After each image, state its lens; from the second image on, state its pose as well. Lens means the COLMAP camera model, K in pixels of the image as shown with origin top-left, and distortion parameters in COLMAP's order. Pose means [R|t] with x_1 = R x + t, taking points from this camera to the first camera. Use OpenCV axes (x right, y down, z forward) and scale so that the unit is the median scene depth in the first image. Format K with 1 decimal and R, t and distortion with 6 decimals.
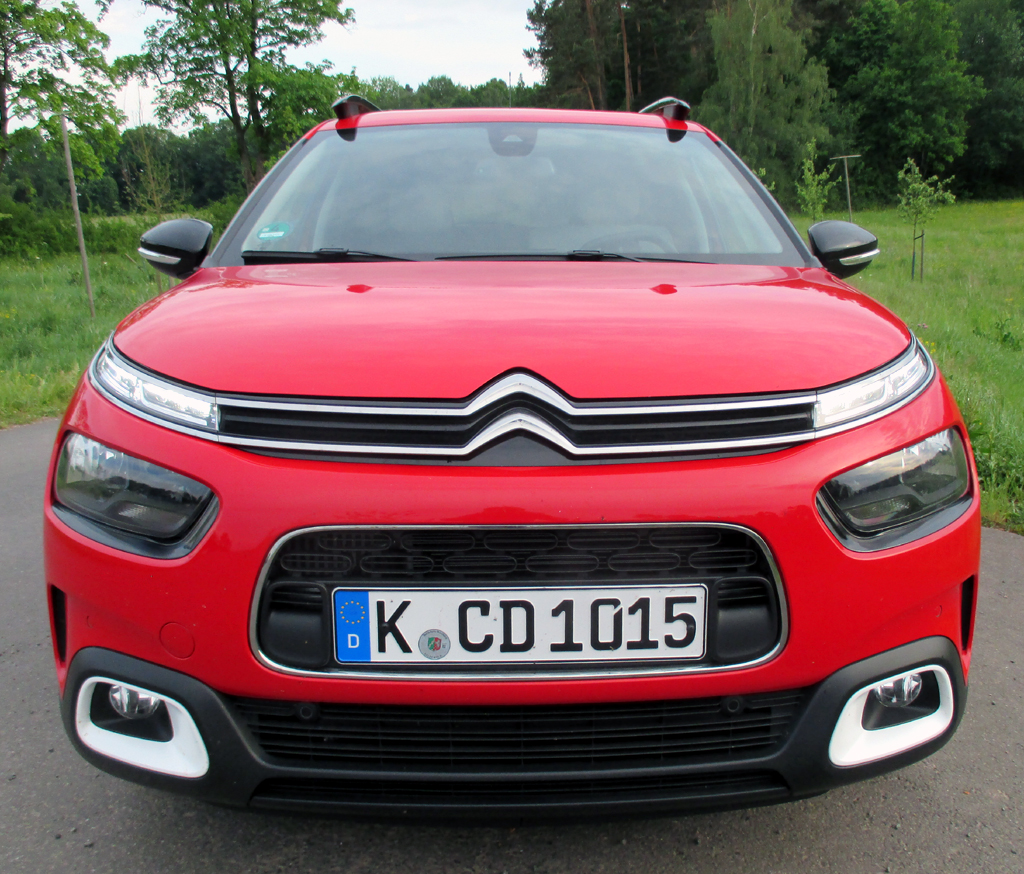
lens RADIAL K [[1149.1, 0, 515.7], [0, 1149.1, 484.7], [0, 0, 1]] dist [-0.049590, 0.000000]
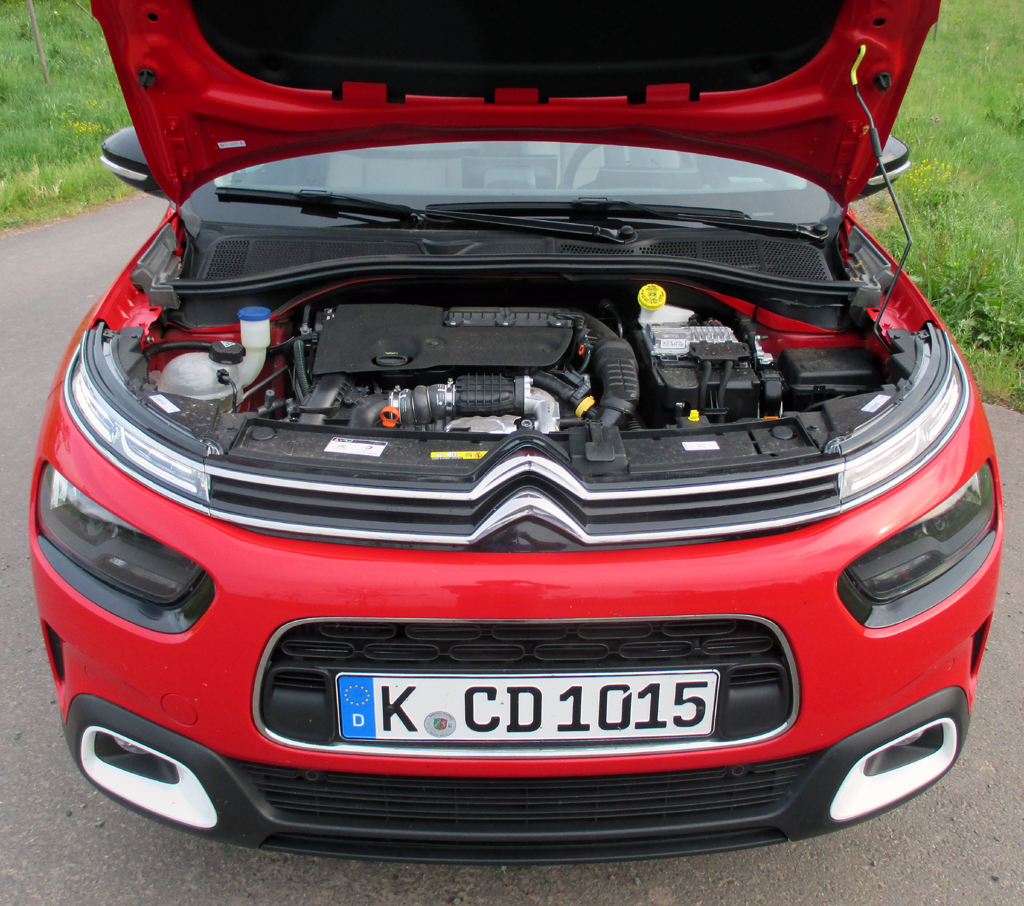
lens RADIAL K [[1149.1, 0, 474.3], [0, 1149.1, 403.1], [0, 0, 1]] dist [-0.049590, 0.000000]
pose [[0.999951, 0.004984, -0.008609, -0.034015], [-0.002915, 0.974251, 0.225448, -0.348579], [0.009511, -0.225412, 0.974217, 0.101082]]
